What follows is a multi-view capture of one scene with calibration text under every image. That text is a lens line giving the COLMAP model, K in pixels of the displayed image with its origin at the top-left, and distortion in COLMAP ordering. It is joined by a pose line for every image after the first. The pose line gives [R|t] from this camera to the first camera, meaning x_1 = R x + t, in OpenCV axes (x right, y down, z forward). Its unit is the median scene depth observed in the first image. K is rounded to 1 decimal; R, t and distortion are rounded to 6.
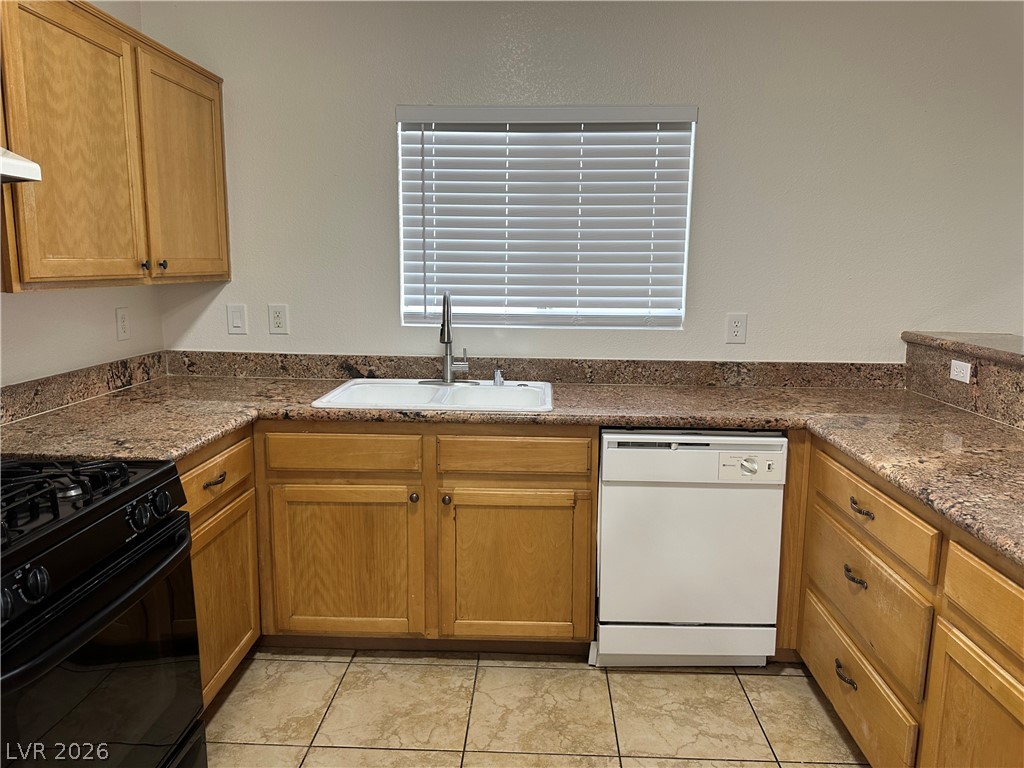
lens RADIAL K [[724.7, 0, 517.3], [0, 724.7, 383.0], [0, 0, 1]] dist [0.090191, -0.120008]
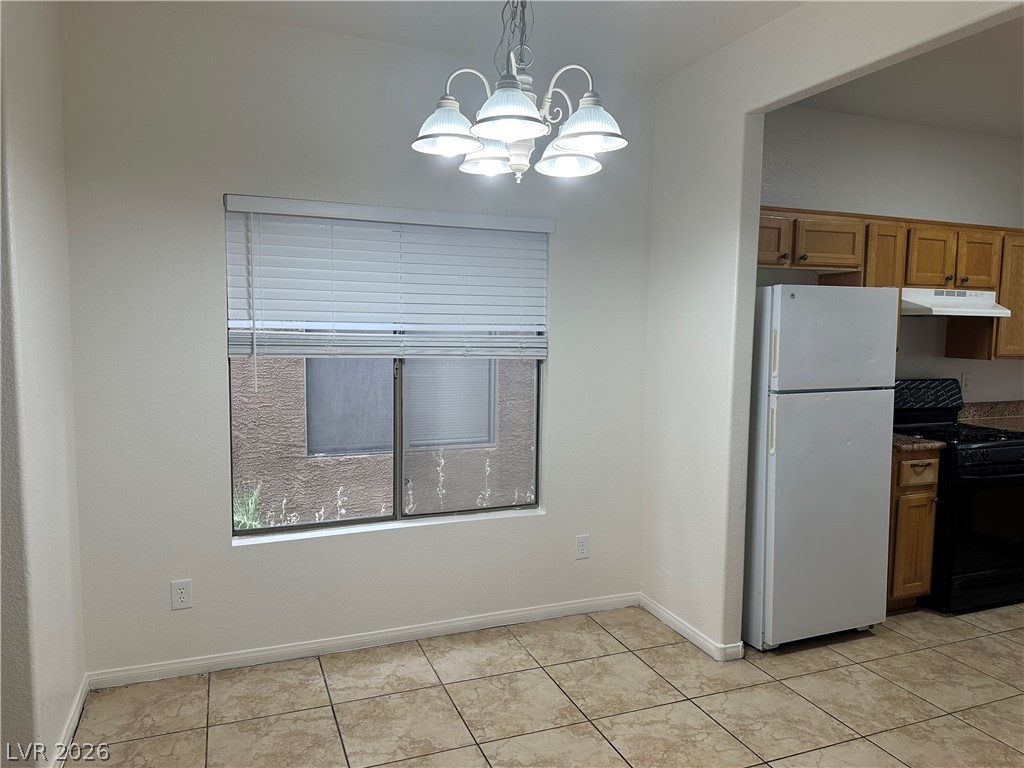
lens RADIAL K [[712.6, 0, 511.3], [0, 712.6, 387.9], [0, 0, 1]] dist [0.084107, -0.115809]
pose [[0.399284, 0.076771, -0.913607, 0.646766], [-0.157765, 0.987377, 0.014020, 0.136662], [0.903151, 0.138537, 0.406356, -1.031629]]
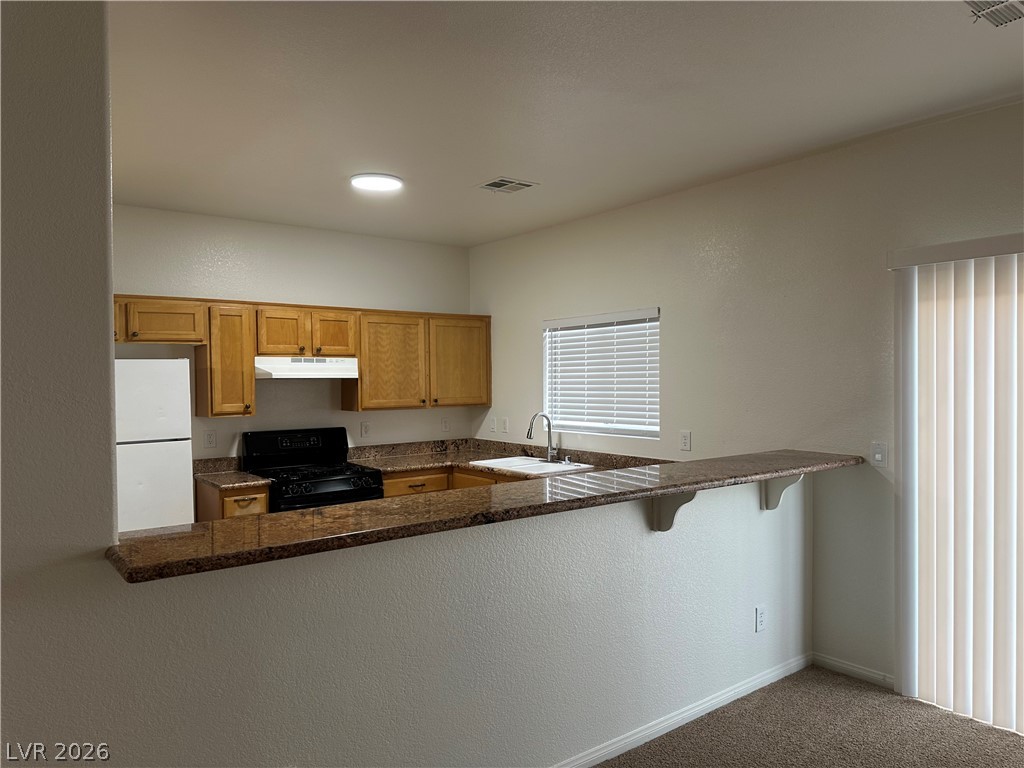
lens RADIAL K [[712.6, 0, 511.3], [0, 712.6, 387.9], [0, 0, 1]] dist [0.084107, -0.115809]
pose [[0.641315, -0.007261, -0.767243, 1.493142], [-0.107256, 0.989289, -0.099014, 0.006290], [0.759744, 0.145790, 0.633667, -0.324518]]
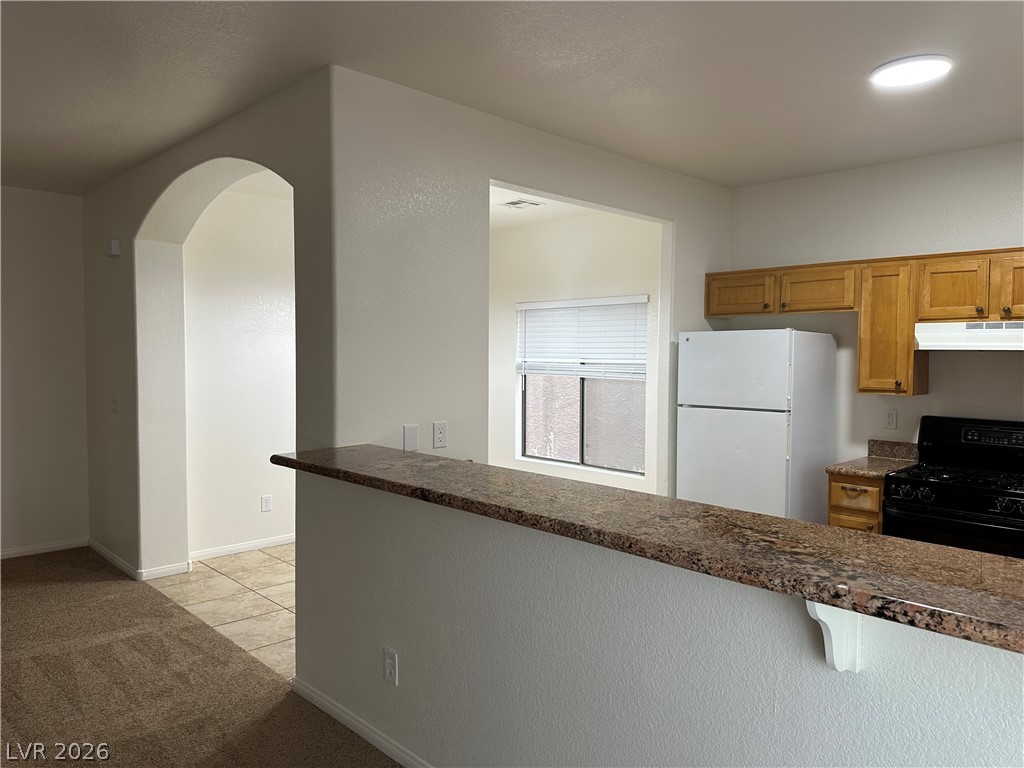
lens RADIAL K [[724.6, 0, 512.0], [0, 724.6, 384.0], [0, 0, 1]] dist [0.026100, -0.031861]
pose [[-0.695907, 0.014693, -0.717981, 1.324711], [-0.131659, 0.980234, 0.147671, -0.190216], [0.705960, 0.197294, -0.680218, 0.897100]]
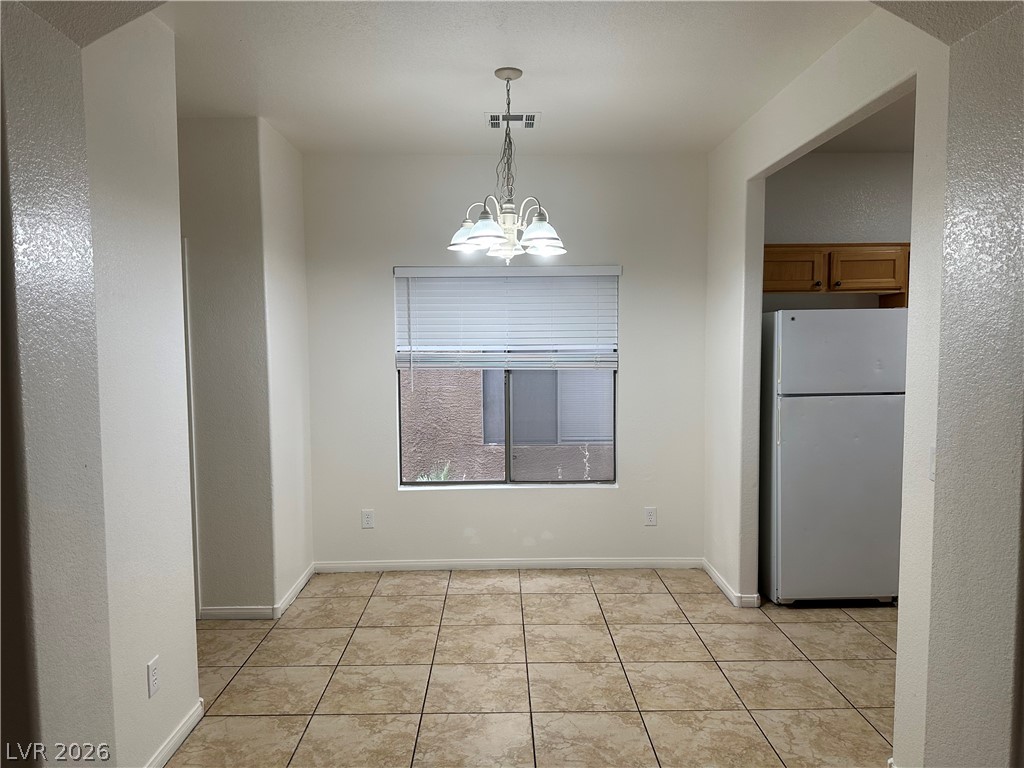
lens RADIAL K [[712.6, 0, 511.3], [0, 712.6, 387.9], [0, 0, 1]] dist [0.084107, -0.115809]
pose [[0.048095, 0.061107, -0.996972, 1.251518], [-0.154404, 0.986584, 0.053022, 0.077887], [0.986836, 0.151387, 0.056885, -0.770520]]
